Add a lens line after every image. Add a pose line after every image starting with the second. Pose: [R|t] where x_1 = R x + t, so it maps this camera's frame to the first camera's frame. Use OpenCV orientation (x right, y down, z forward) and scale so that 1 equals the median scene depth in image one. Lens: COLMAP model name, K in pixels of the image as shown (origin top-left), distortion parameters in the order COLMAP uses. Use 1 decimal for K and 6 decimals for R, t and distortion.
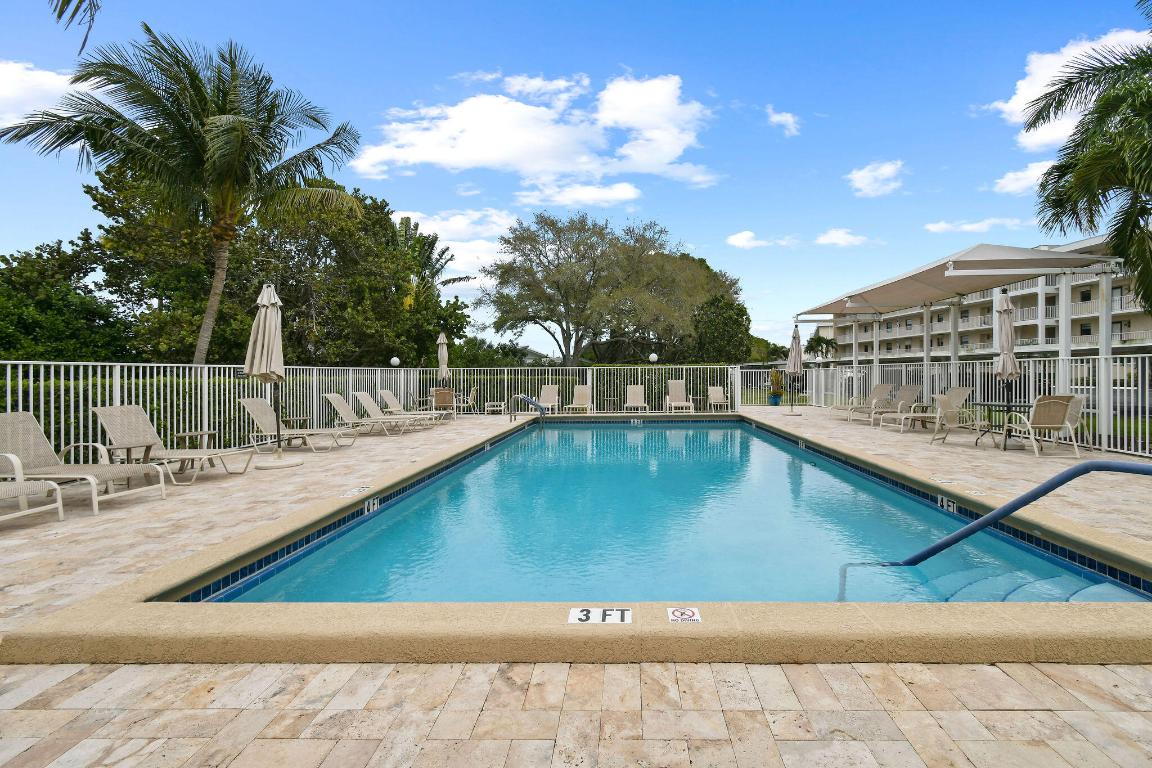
lens RADIAL K [[521.4, 0, 580.6], [0, 521.4, 382.7], [0, 0, 1]] dist [0.001258, -0.000036]
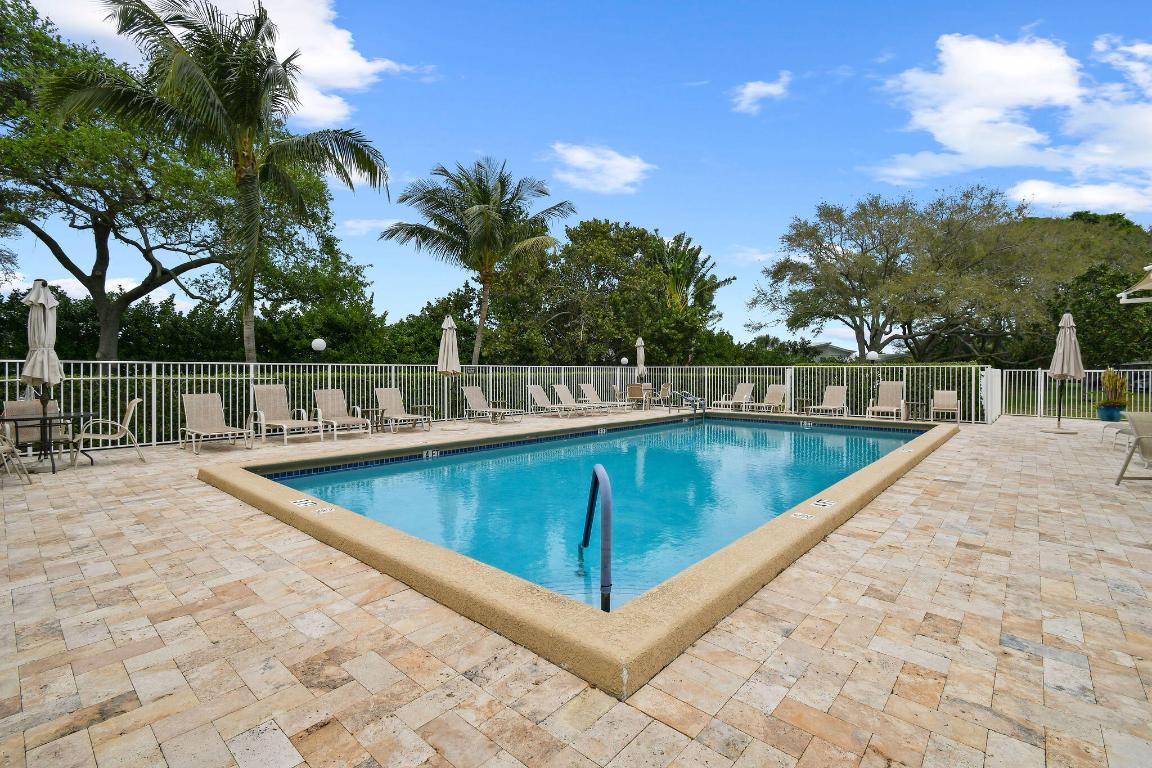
lens RADIAL K [[487.9, 0, 576.0], [0, 487.9, 384.0], [0, 0, 1]] dist [0.000969, -0.000046]
pose [[0.779066, 0.024953, -0.626445, 0.273245], [-0.018631, 0.999688, 0.016651, -0.003832], [0.626664, -0.001301, 0.779288, 0.035446]]
